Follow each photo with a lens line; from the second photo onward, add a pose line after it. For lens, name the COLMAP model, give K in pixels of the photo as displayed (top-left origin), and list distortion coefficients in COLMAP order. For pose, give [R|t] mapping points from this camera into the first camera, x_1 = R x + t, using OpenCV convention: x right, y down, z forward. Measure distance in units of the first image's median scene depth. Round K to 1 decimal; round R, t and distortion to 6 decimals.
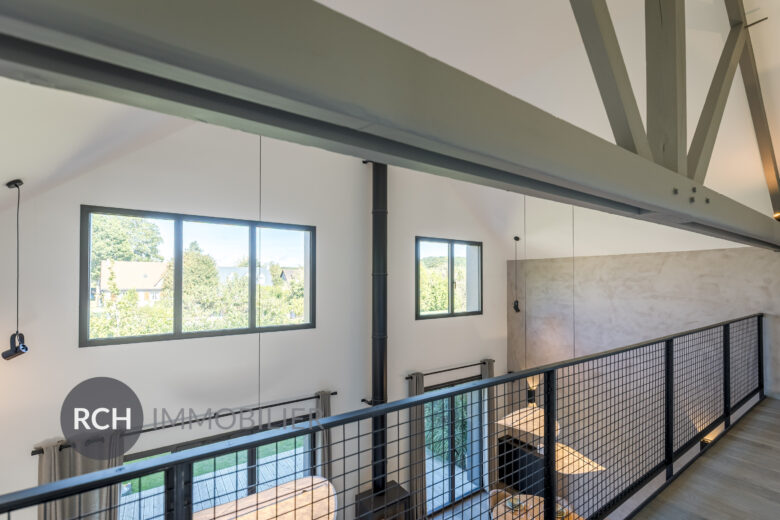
lens RADIAL K [[338.4, 0, 392.4], [0, 338.4, 278.6], [0, 0, 1]] dist [-0.001362, -0.000187]
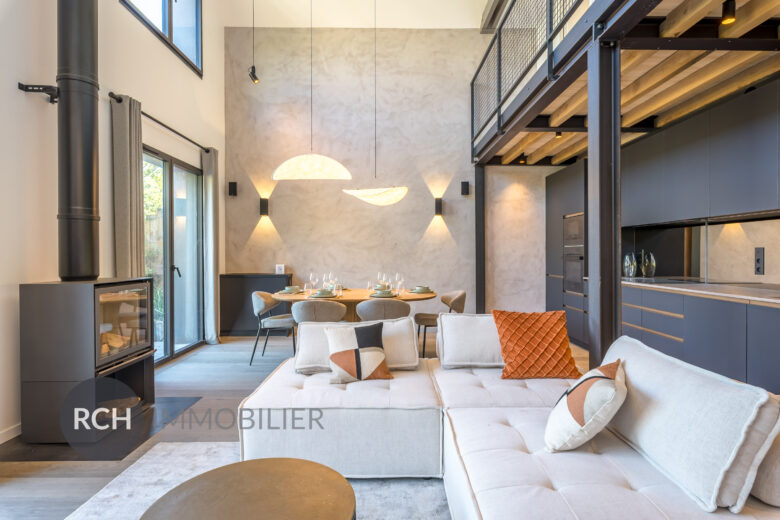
lens RADIAL K [[418.6, 0, 396.3], [0, 418.6, 257.9], [0, 0, 1]] dist [-0.000574, -0.000389]
pose [[0.539788, -0.009802, 0.841744, -0.260329], [-0.005012, 0.999877, 0.014858, 0.526918], [-0.841786, -0.012239, 0.539673, 0.288293]]
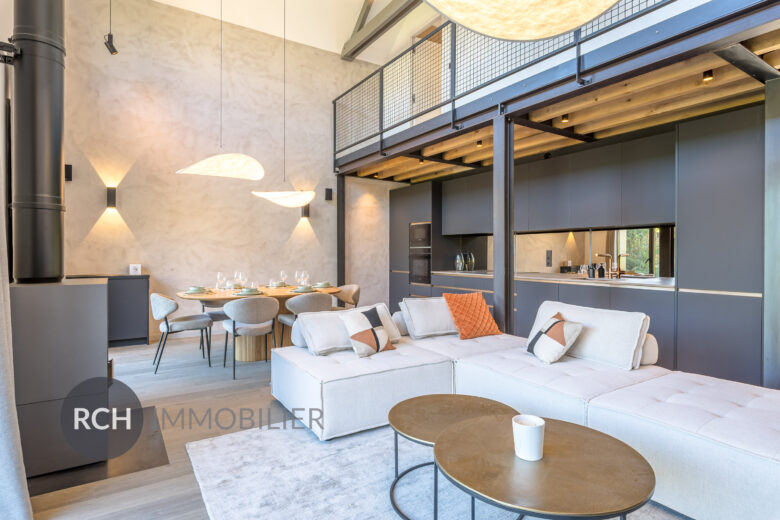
lens RADIAL K [[418.6, 0, 396.3], [0, 418.6, 257.9], [0, 0, 1]] dist [-0.000574, -0.000389]
pose [[0.005188, -0.010355, 0.999933, -0.465549], [-0.011872, 0.999875, 0.010416, 0.530388], [-0.999916, -0.011925, 0.005065, 0.528171]]
